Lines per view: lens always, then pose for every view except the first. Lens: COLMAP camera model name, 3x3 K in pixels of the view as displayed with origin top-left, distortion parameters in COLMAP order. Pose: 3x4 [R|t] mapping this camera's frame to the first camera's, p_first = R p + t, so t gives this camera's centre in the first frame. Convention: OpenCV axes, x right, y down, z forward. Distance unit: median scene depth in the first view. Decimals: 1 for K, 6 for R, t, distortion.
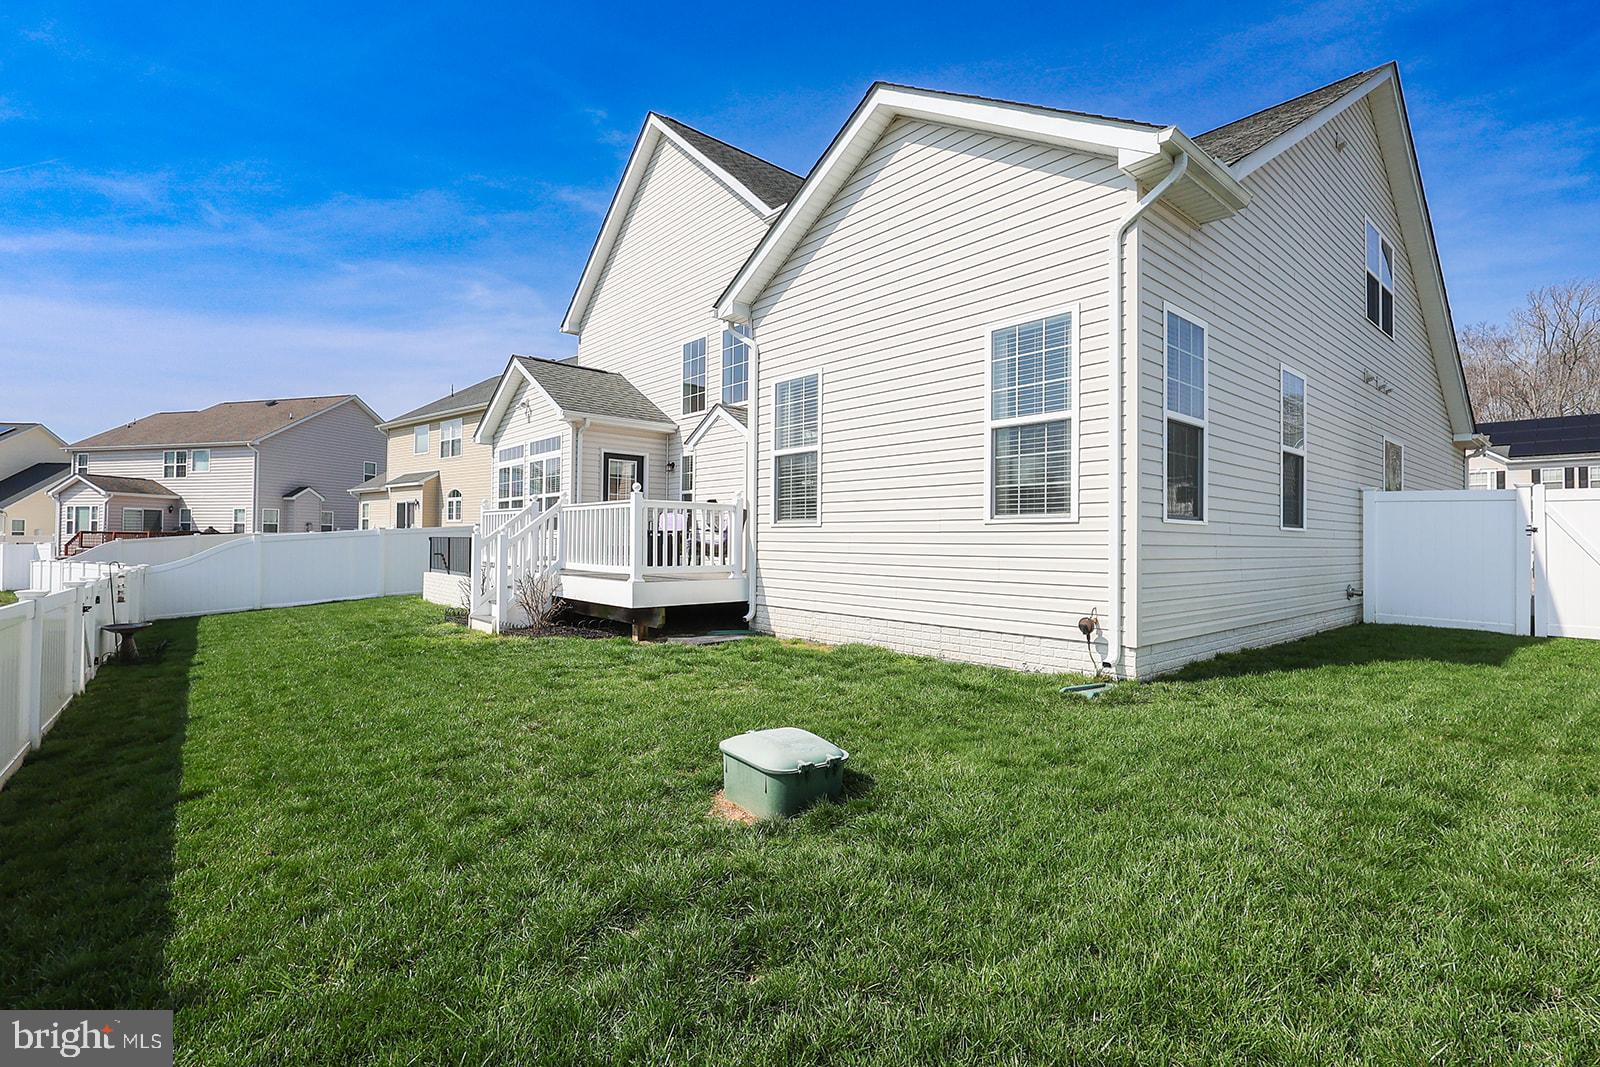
lens RADIAL K [[731.0, 0, 808.2], [0, 731.0, 505.5], [0, 0, 1]] dist [0.018249, -0.002131]
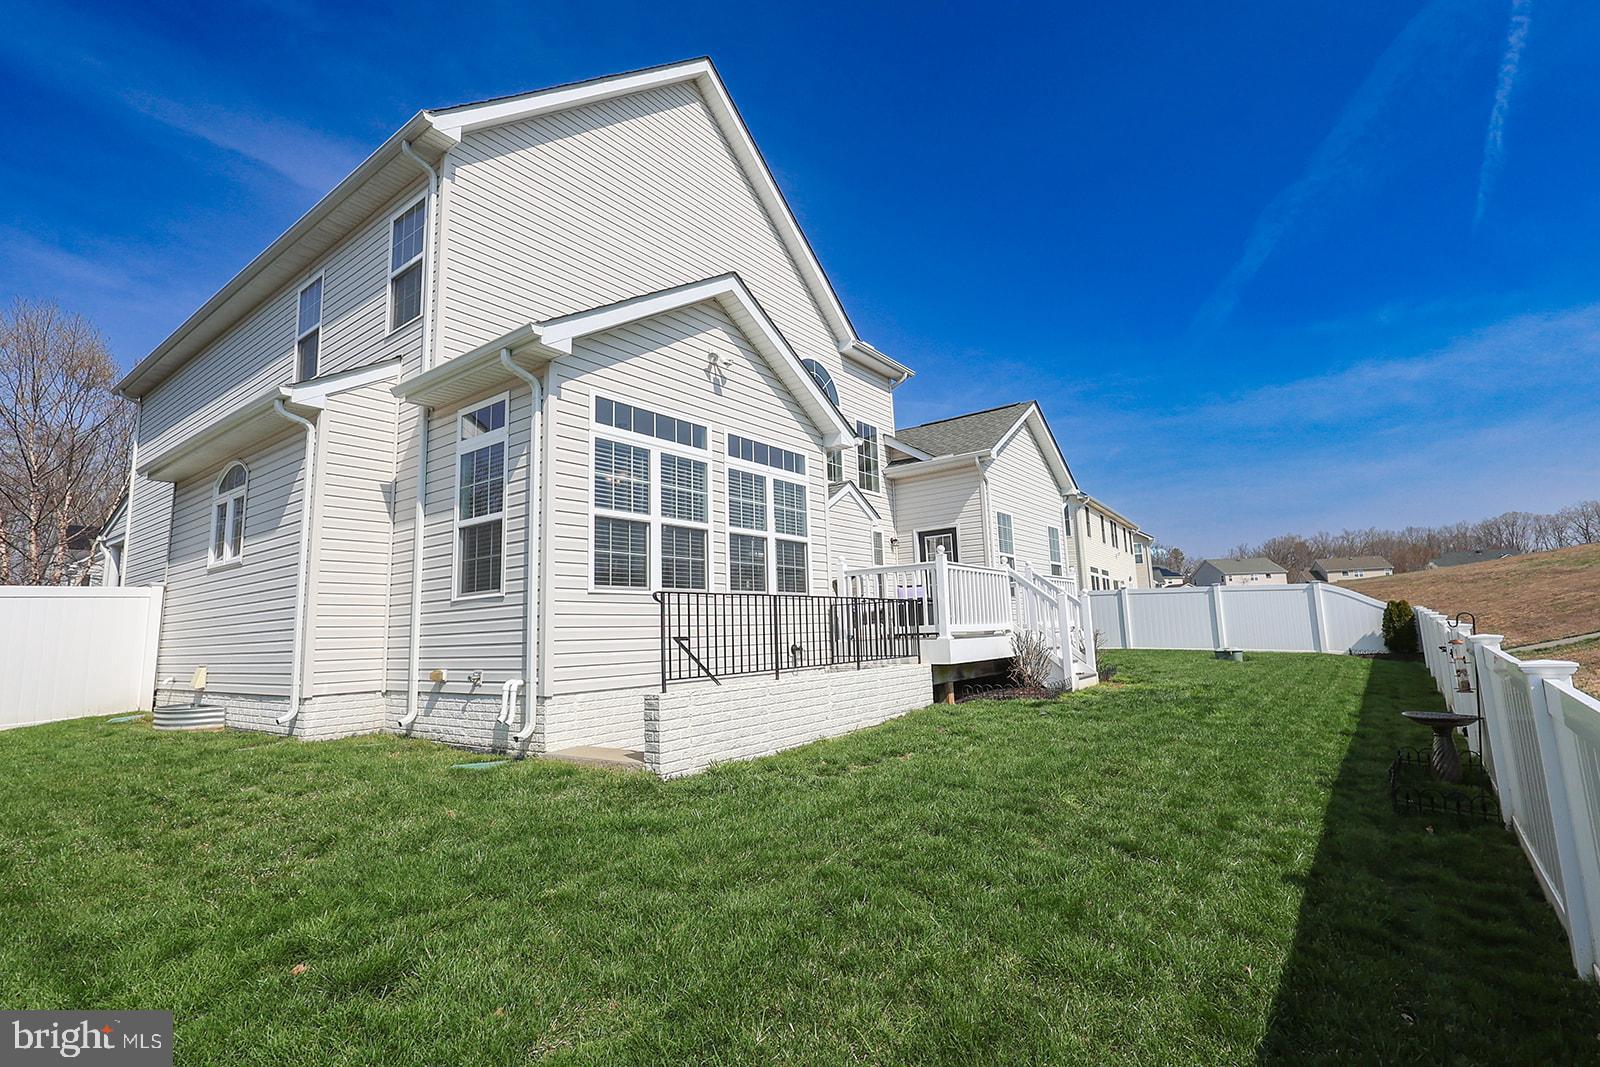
lens RADIAL K [[731.0, 0, 797.1], [0, 731.0, 534.8], [0, 0, 1]] dist [0.018249, -0.002131]
pose [[-0.198891, 0.132040, 0.971086, -0.445835], [-0.009523, 0.990575, -0.136641, 0.033051], [-0.979975, -0.036425, -0.195759, 0.504893]]
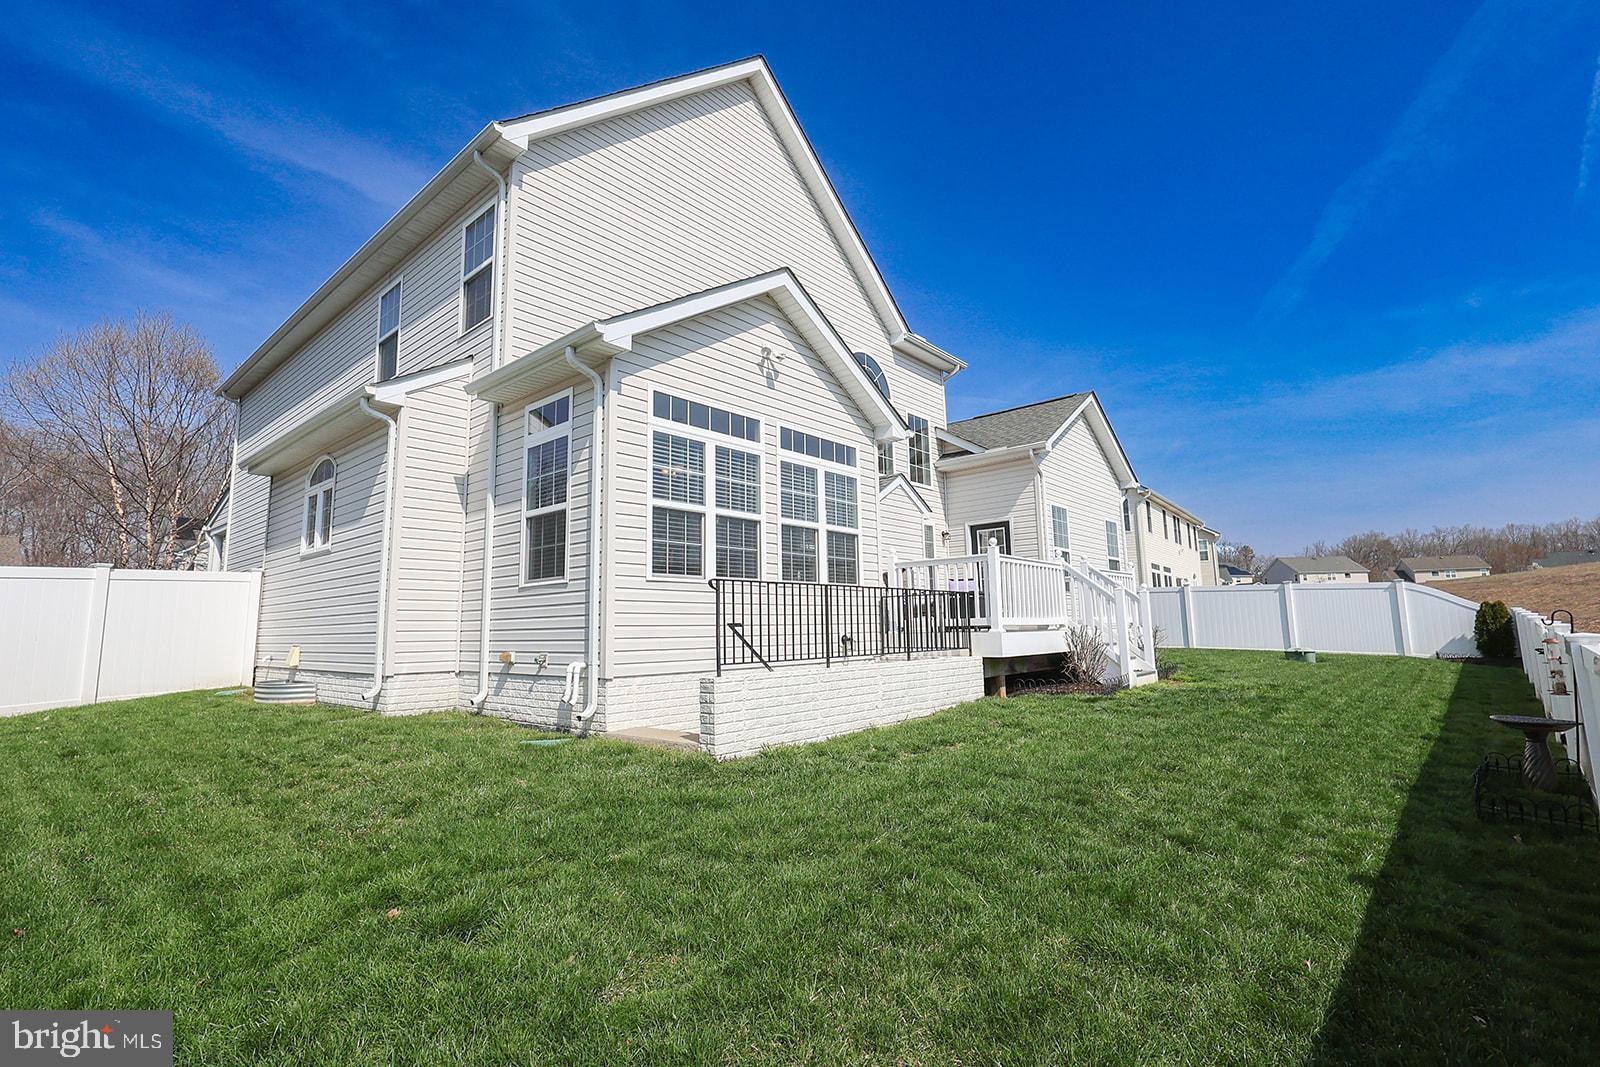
lens RADIAL K [[731.0, 0, 789.3], [0, 731.0, 533.2], [0, 0, 1]] dist [0.018249, -0.002131]
pose [[-0.122198, 0.127352, 0.984301, -0.449610], [-0.023832, 0.991071, -0.131187, 0.035160], [-0.992220, -0.039488, -0.118072, 0.505950]]
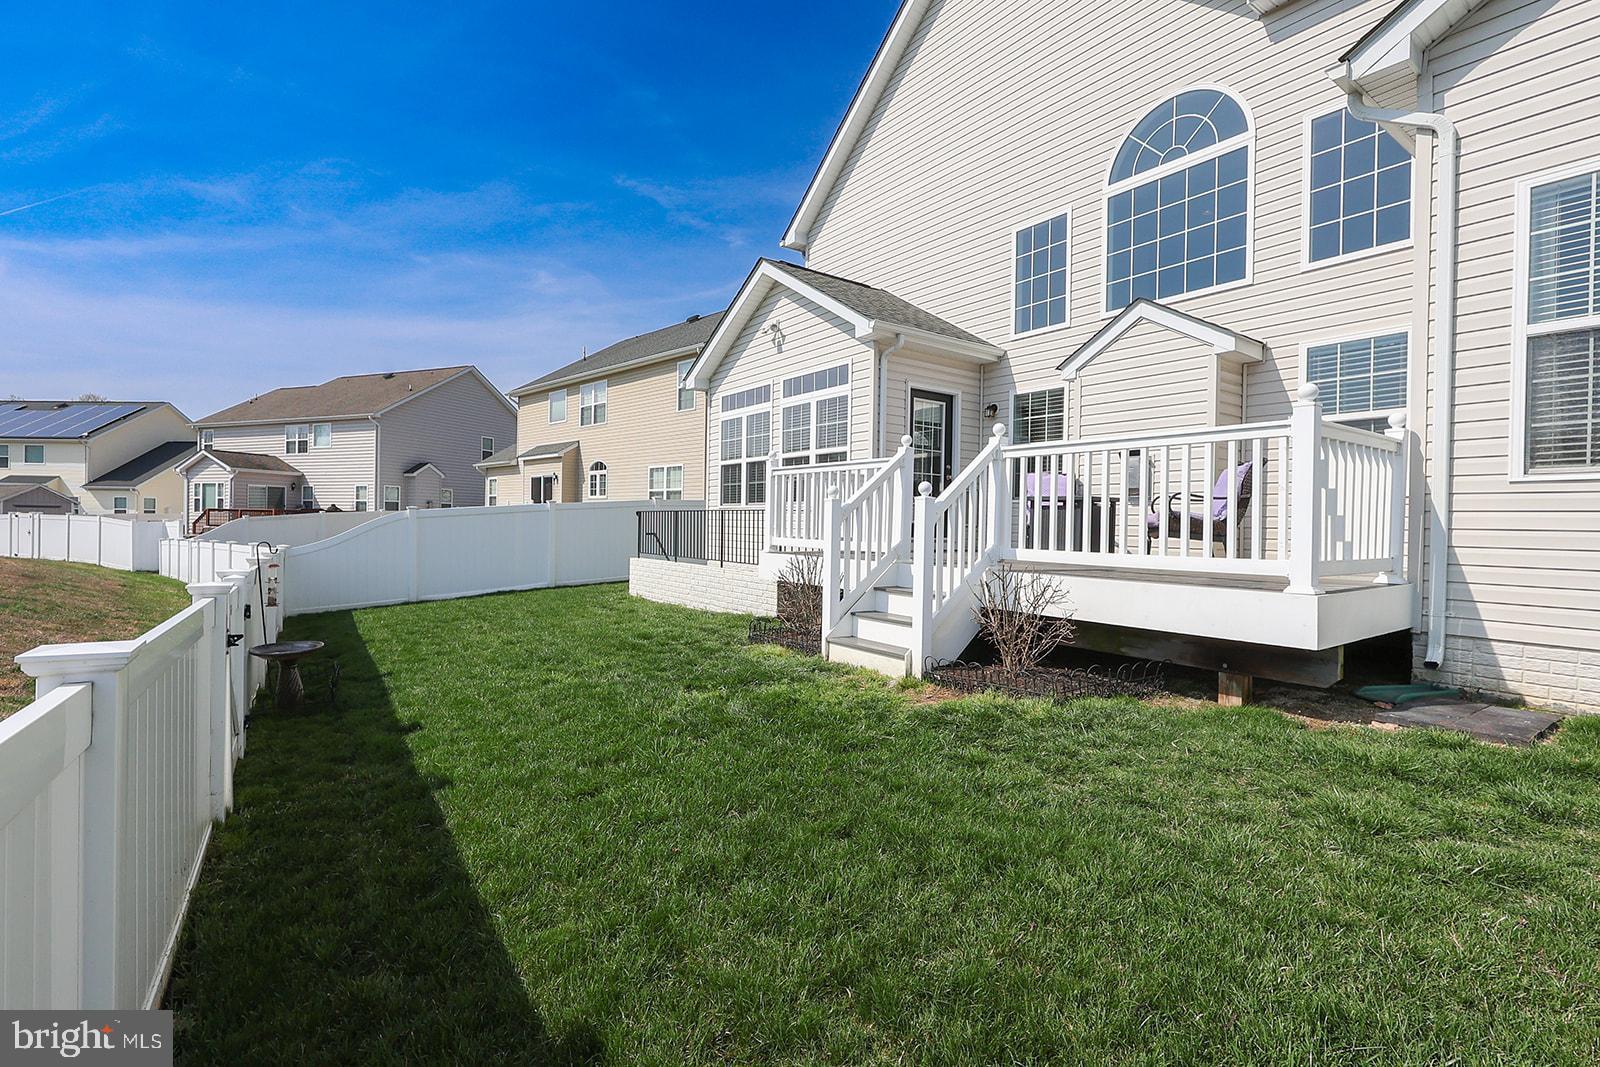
lens RADIAL K [[731.0, 0, 797.3], [0, 731.0, 530.0], [0, 0, 1]] dist [0.018249, -0.002131]
pose [[0.995500, 0.006363, -0.094543, -0.141039], [-0.001242, 0.998533, 0.054124, 0.011215], [0.094749, -0.053763, 0.994048, 0.126154]]
